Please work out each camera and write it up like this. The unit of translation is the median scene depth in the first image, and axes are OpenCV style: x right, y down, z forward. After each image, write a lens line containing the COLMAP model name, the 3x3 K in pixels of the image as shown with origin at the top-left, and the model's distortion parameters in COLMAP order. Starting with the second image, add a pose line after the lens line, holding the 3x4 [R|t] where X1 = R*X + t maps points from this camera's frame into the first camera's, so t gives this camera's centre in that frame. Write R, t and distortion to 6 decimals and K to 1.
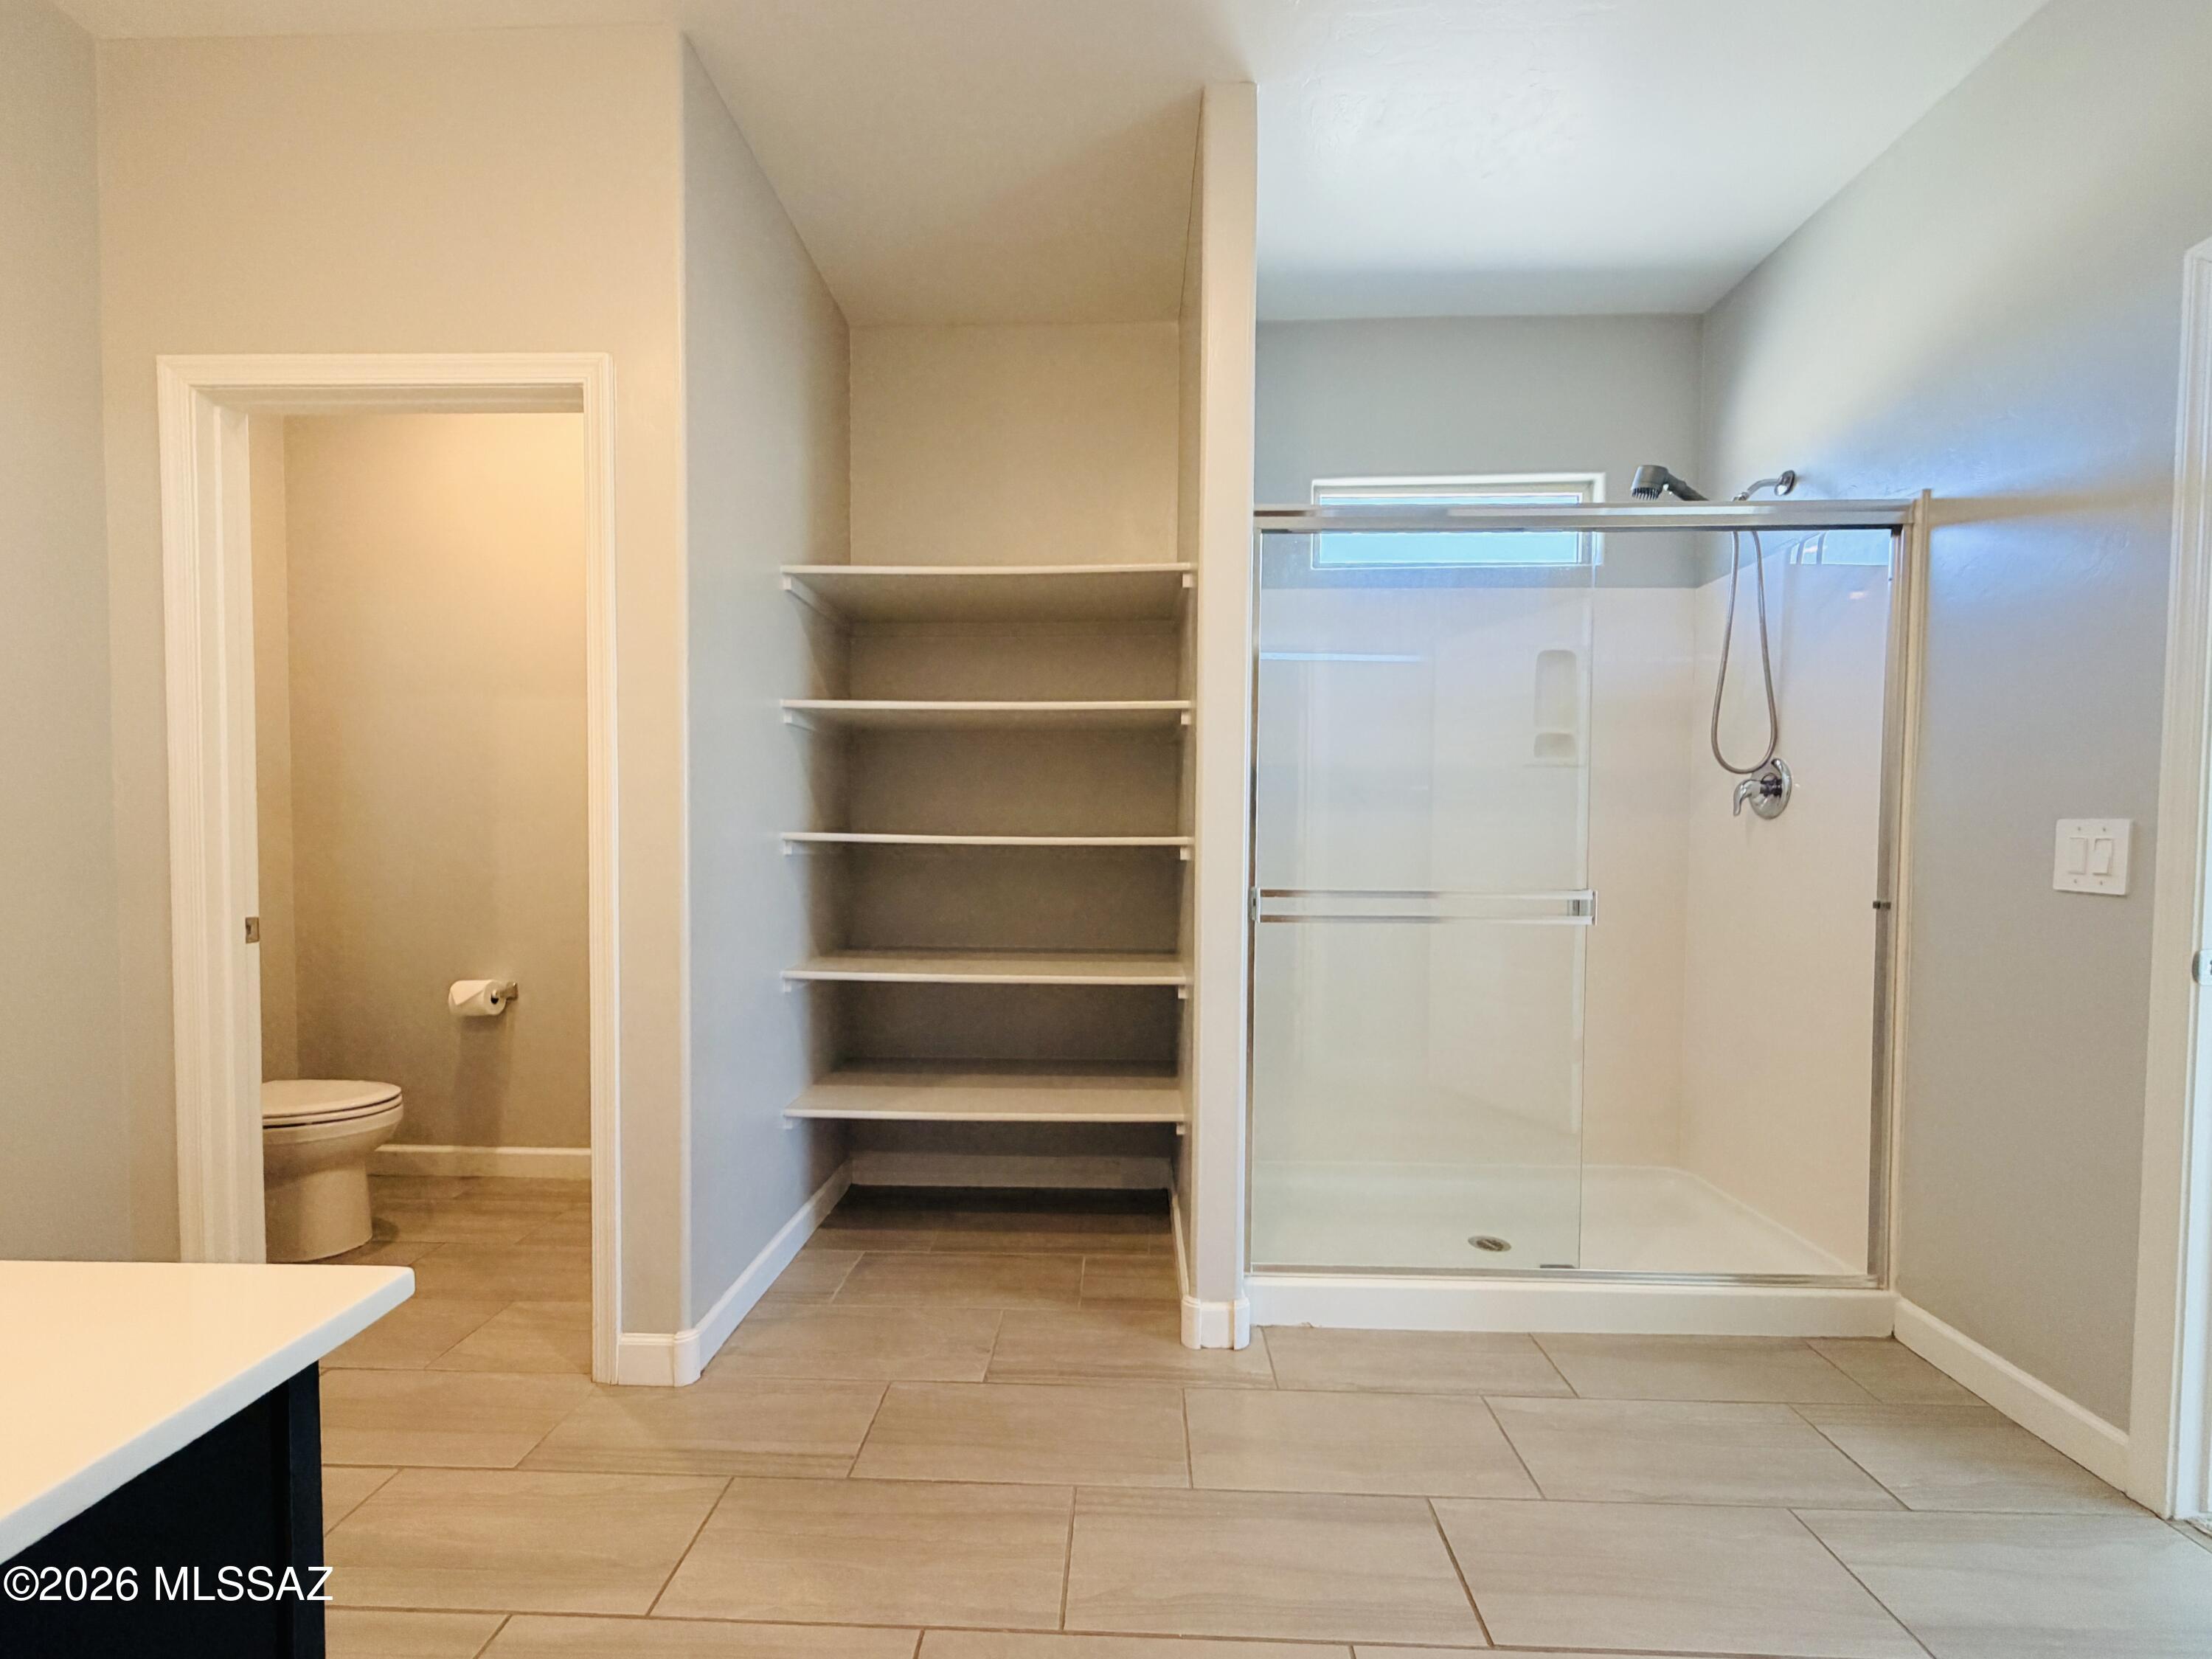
lens RADIAL K [[950.3, 0, 1092.3], [0, 950.3, 866.1], [0, 0, 1]] dist [-0.002155, -0.000500]
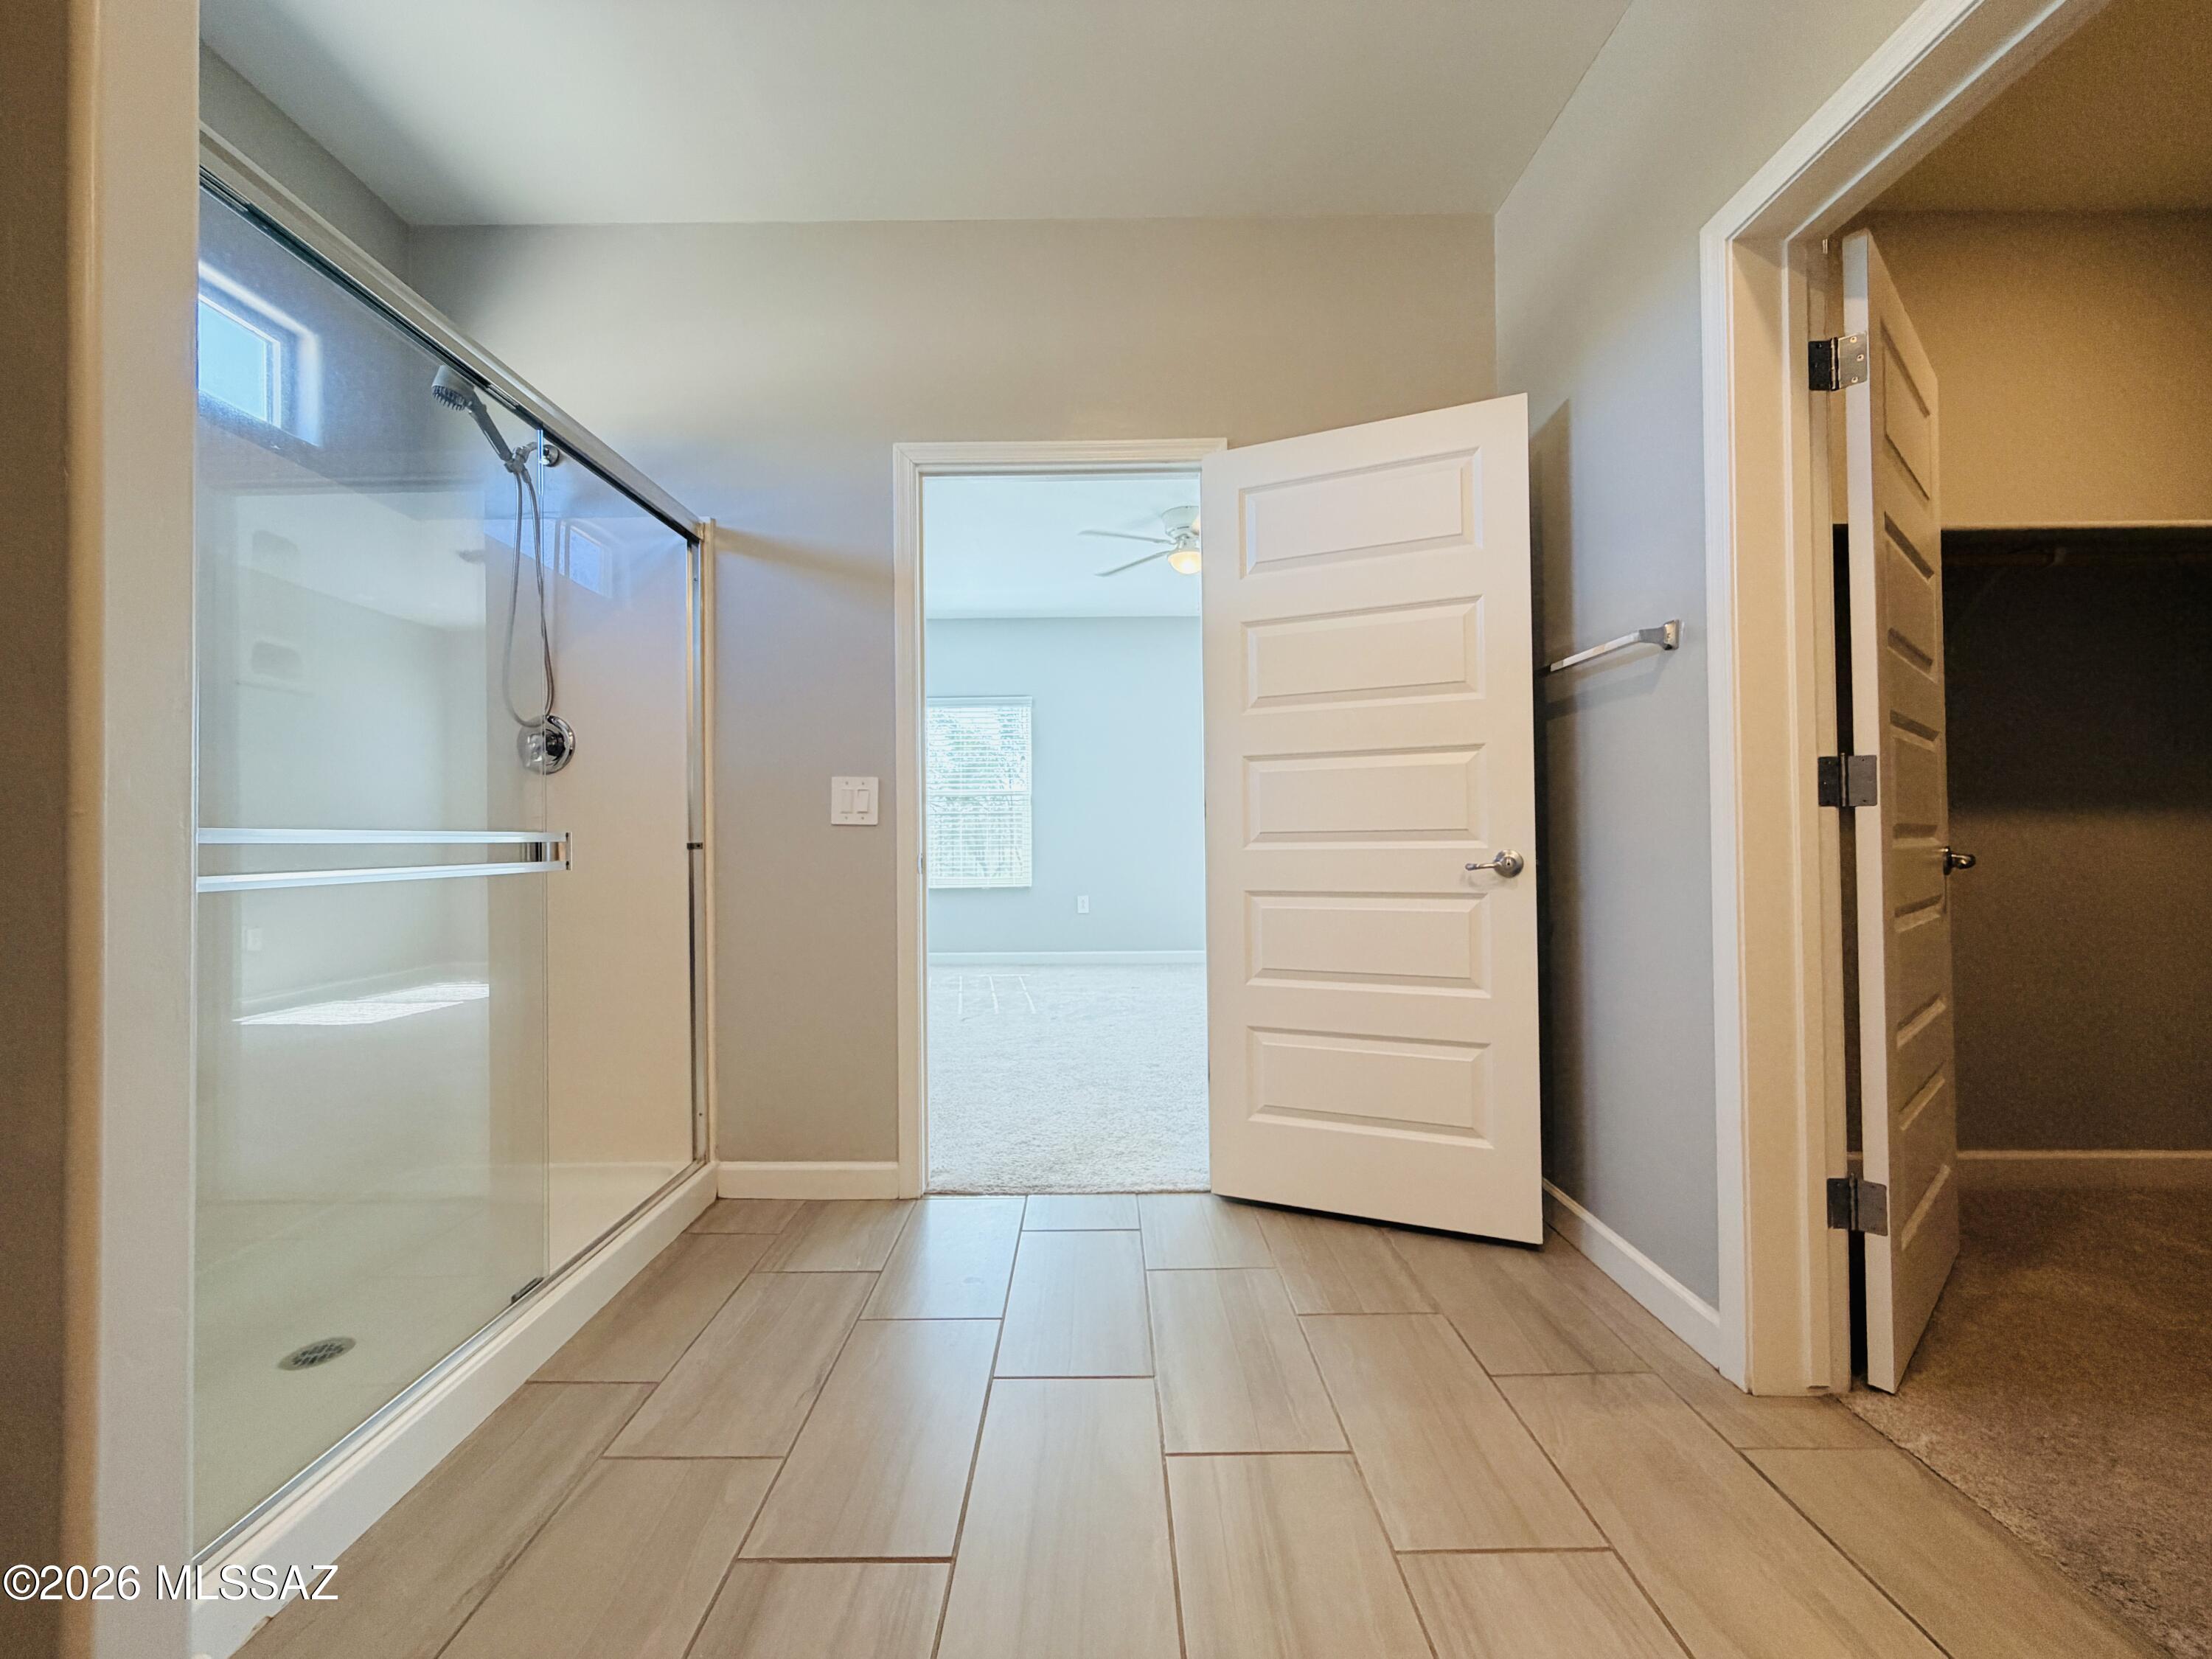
lens RADIAL K [[881.5, 0, 1097.3], [0, 881.5, 831.4], [0, 0, 1]] dist [-0.000276, 0.000071]
pose [[-0.039997, 0.011273, 0.999136, -0.336822], [0.041633, 0.999087, -0.009605, 0.059663], [-0.998332, 0.041213, -0.040430, 0.578605]]
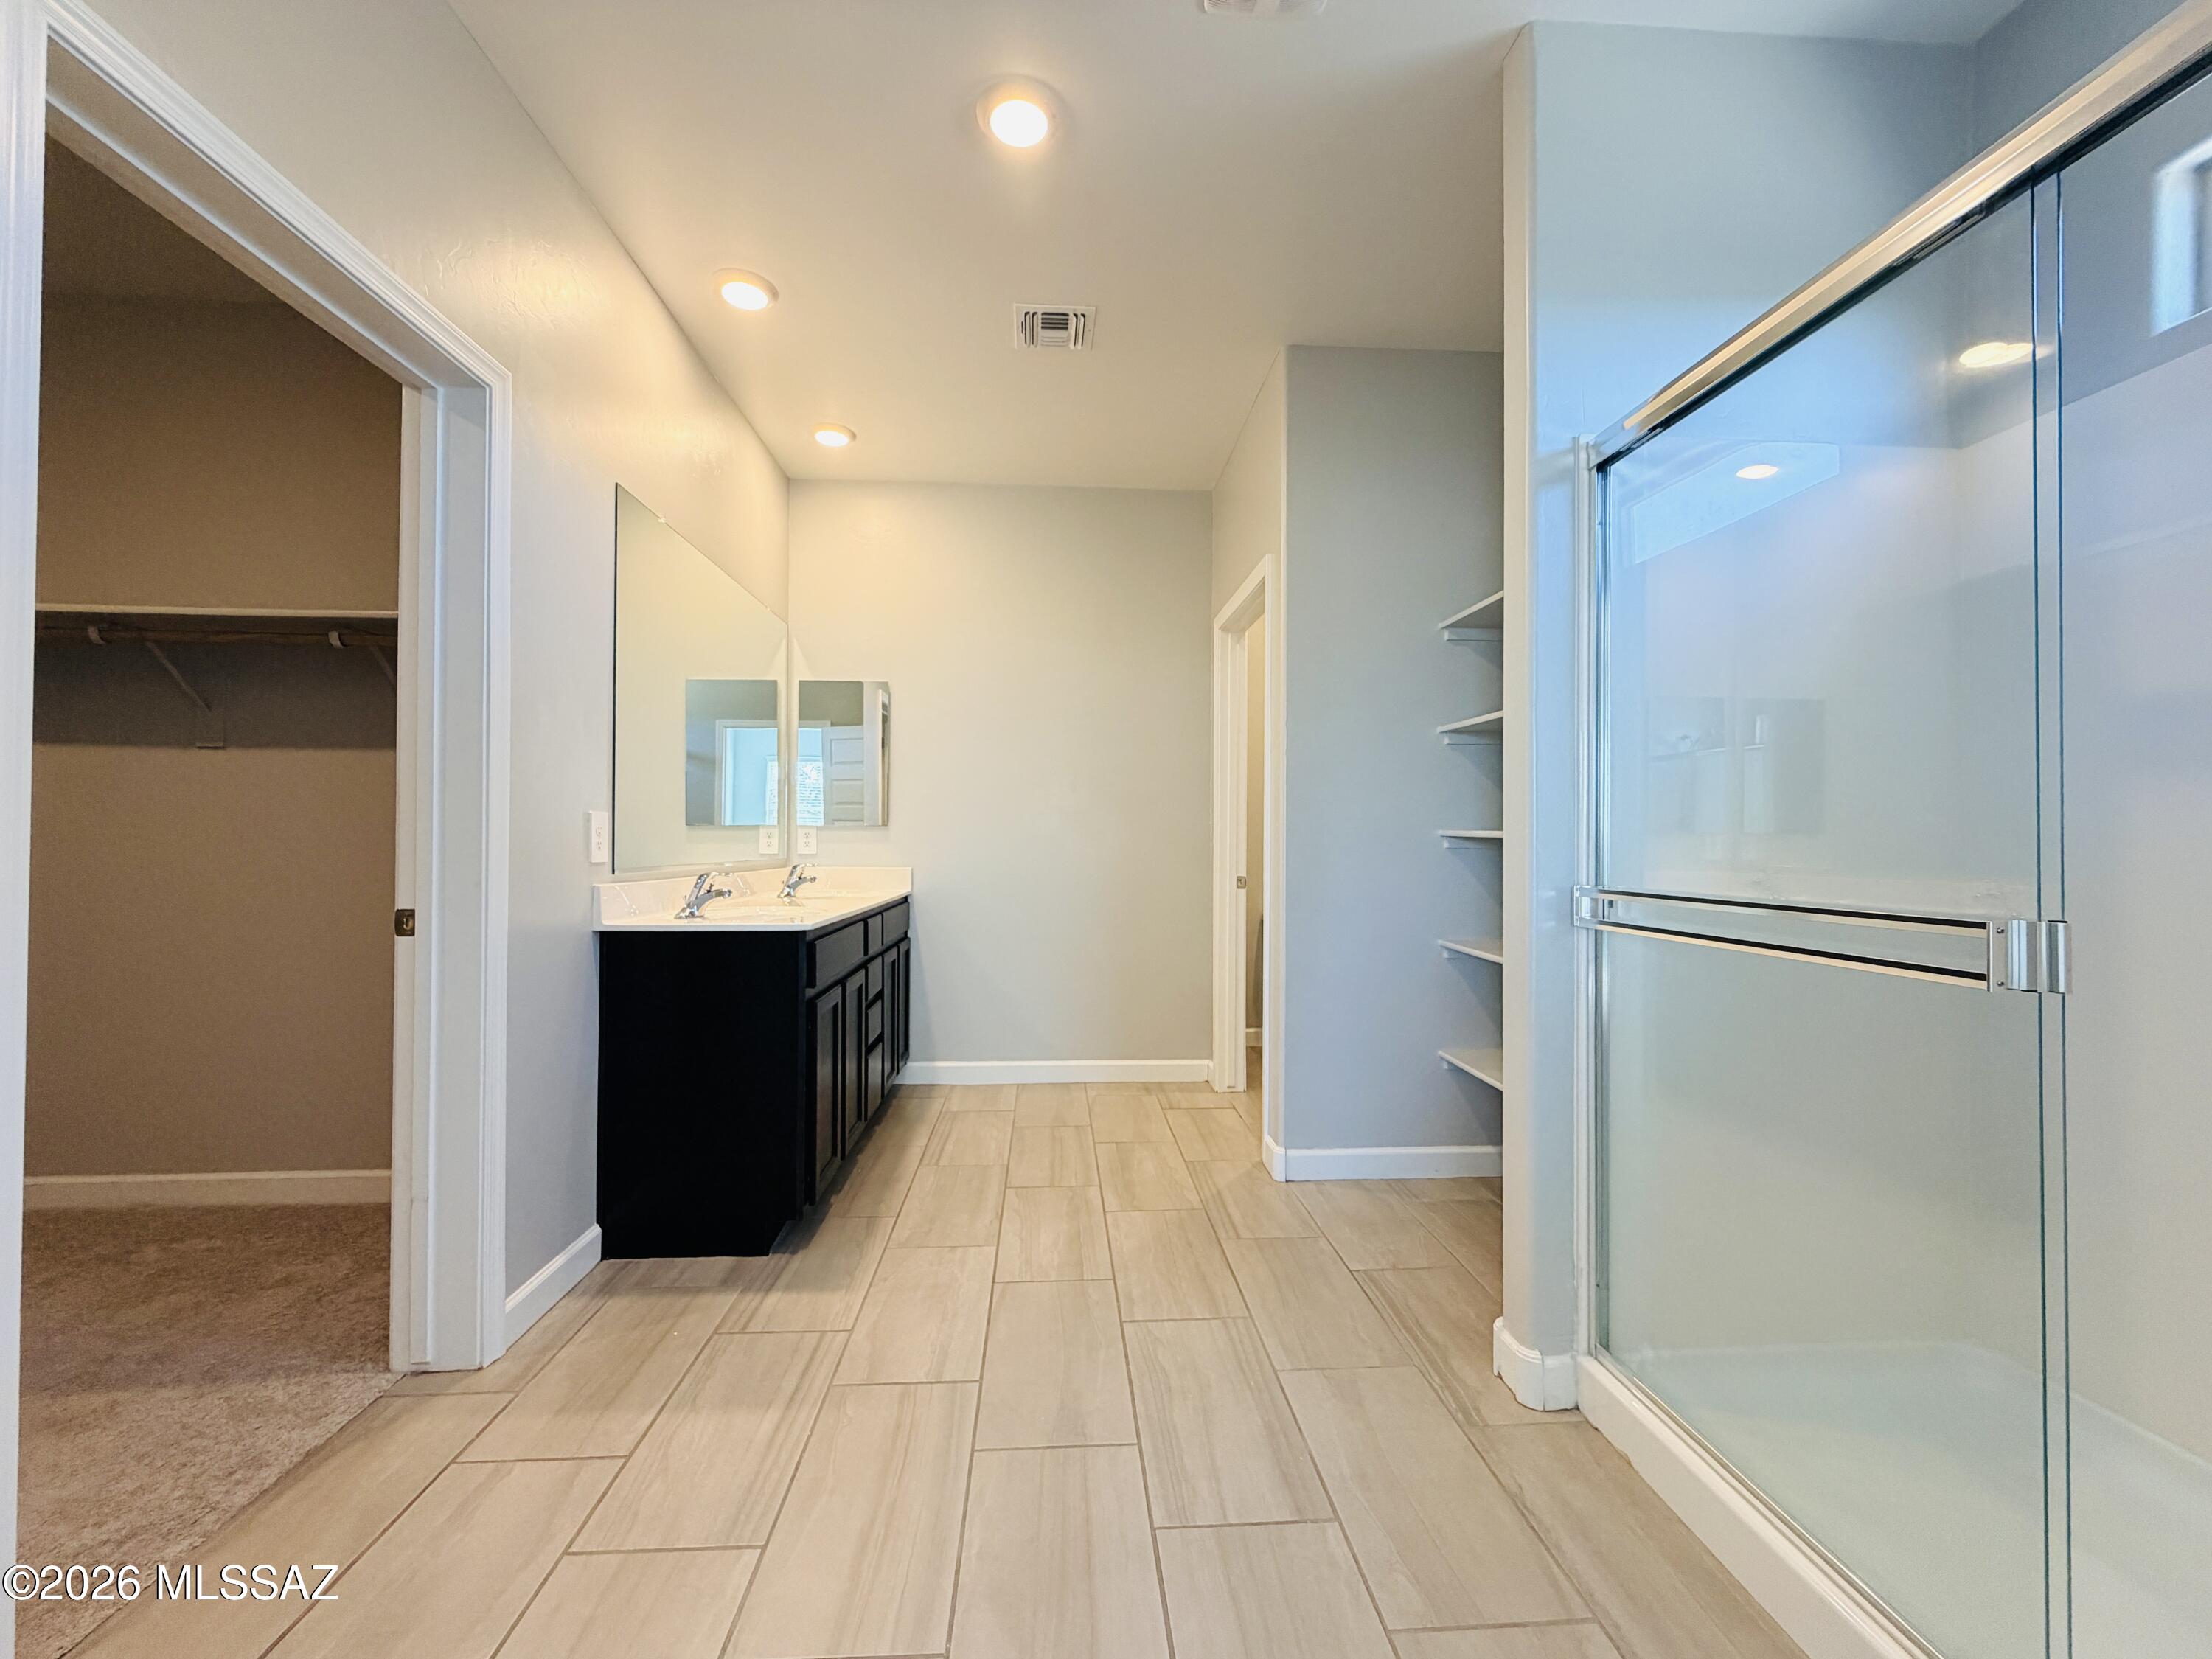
lens RADIAL K [[881.5, 0, 1099.1], [0, 881.5, 834.2], [0, 0, 1]] dist [-0.000276, 0.000071]
pose [[0.094556, -0.014370, -0.995416, 0.992887], [-0.037528, 0.999134, -0.017988, 0.010172], [0.994812, 0.039057, 0.093934, 0.541458]]
